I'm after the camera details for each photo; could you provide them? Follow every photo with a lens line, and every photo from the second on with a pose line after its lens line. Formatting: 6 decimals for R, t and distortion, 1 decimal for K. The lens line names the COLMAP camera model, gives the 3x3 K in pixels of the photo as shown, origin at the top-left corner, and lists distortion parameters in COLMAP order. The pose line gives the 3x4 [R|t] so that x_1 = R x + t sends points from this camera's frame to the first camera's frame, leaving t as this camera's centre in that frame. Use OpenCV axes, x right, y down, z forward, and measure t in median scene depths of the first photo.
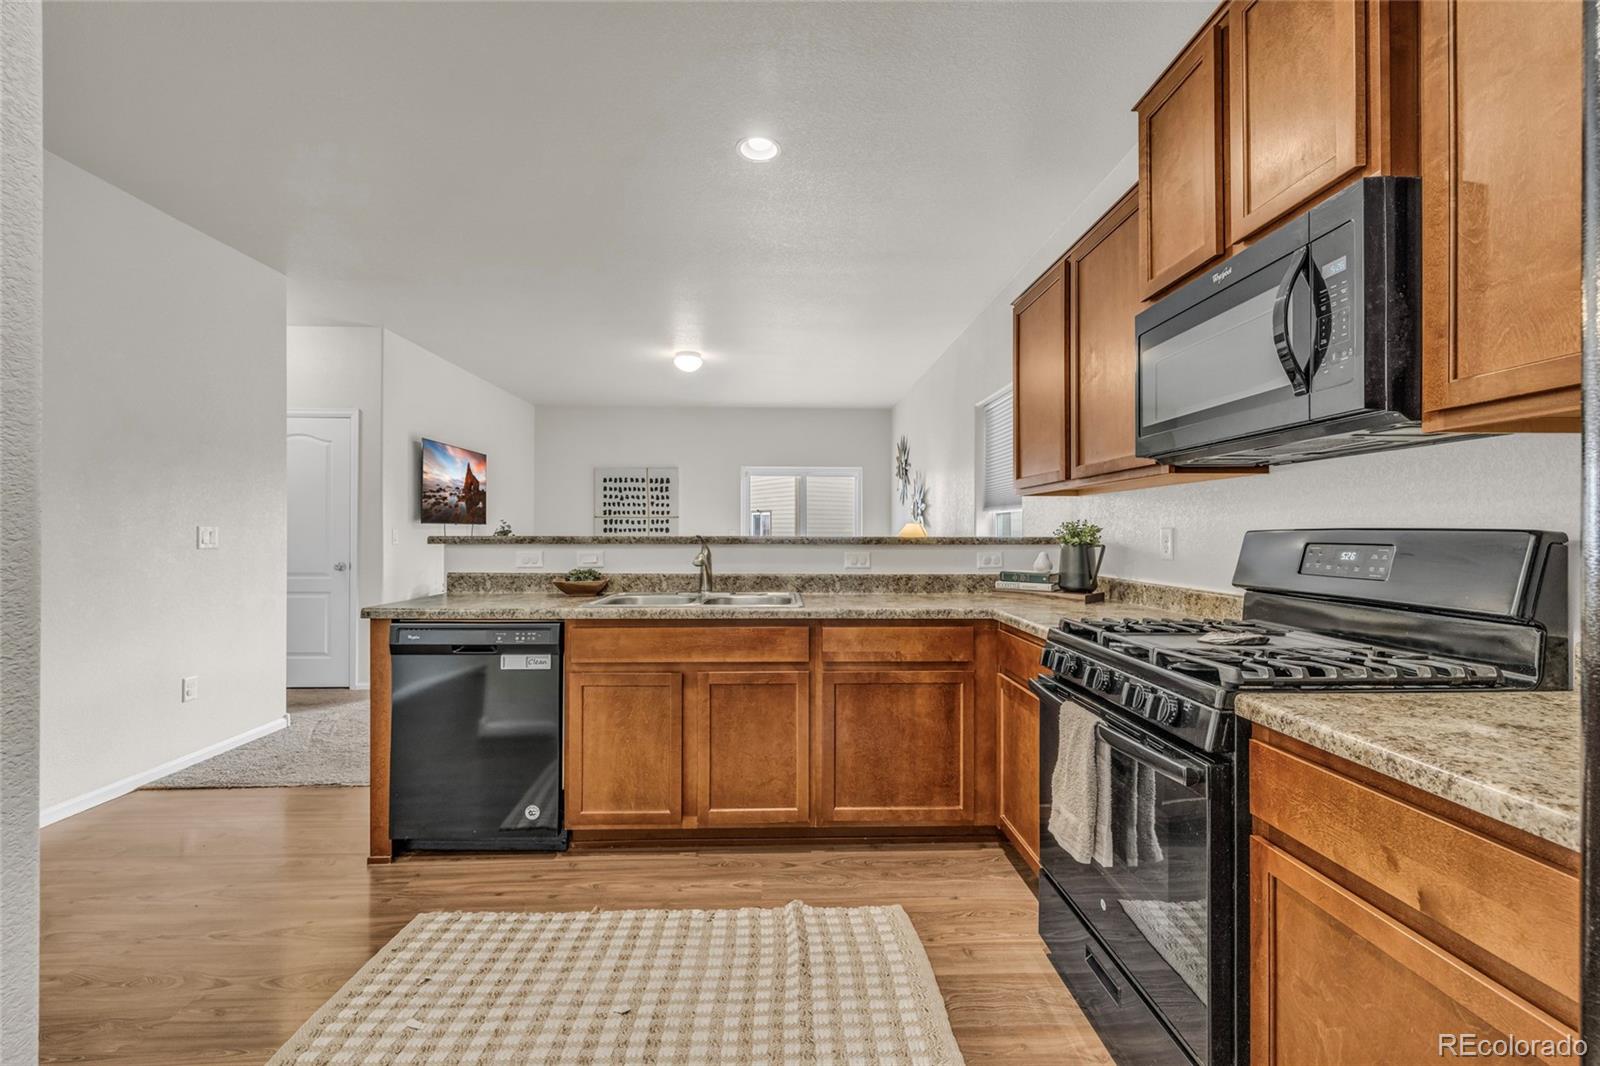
lens RADIAL K [[672.5, 0, 799.2], [0, 672.5, 529.9], [0, 0, 1]] dist [-0.000419, 0.000233]
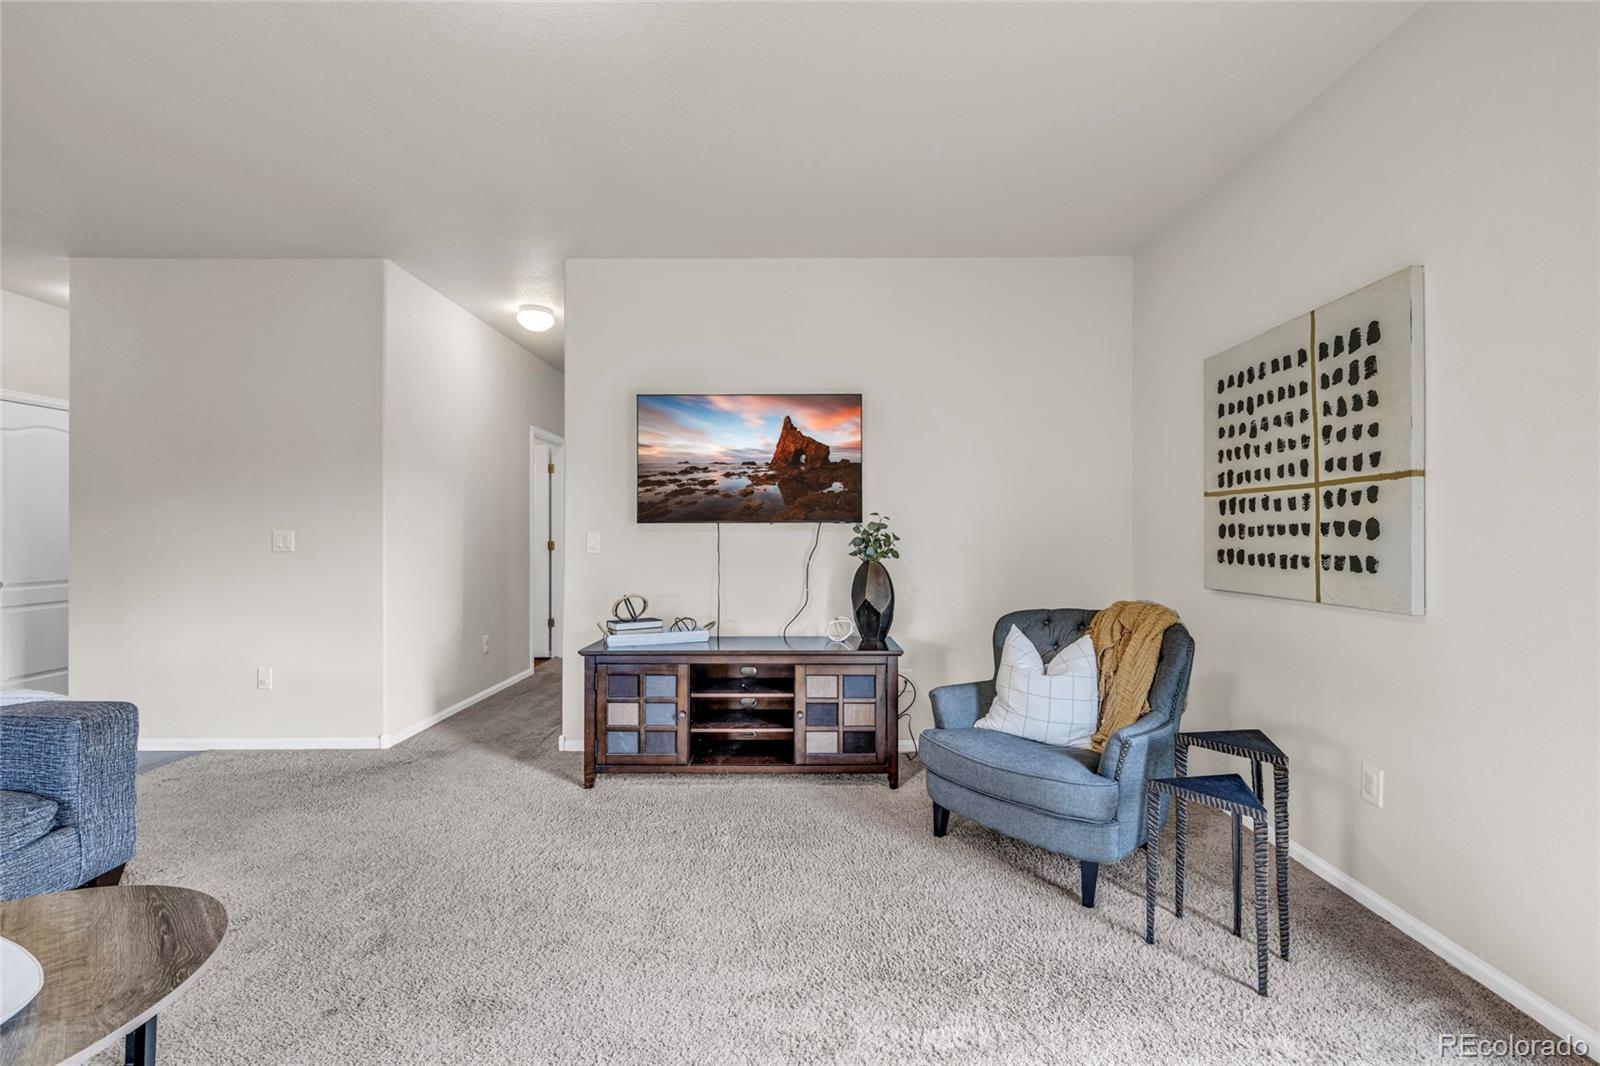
lens RADIAL K [[672.5, 0, 799.2], [0, 672.5, 529.9], [0, 0, 1]] dist [-0.000419, 0.000233]
pose [[-0.042305, -0.009506, -0.999060, 0.064928], [0.002816, 0.999950, -0.009633, 0.002575], [0.999101, -0.003221, -0.042276, 0.797038]]
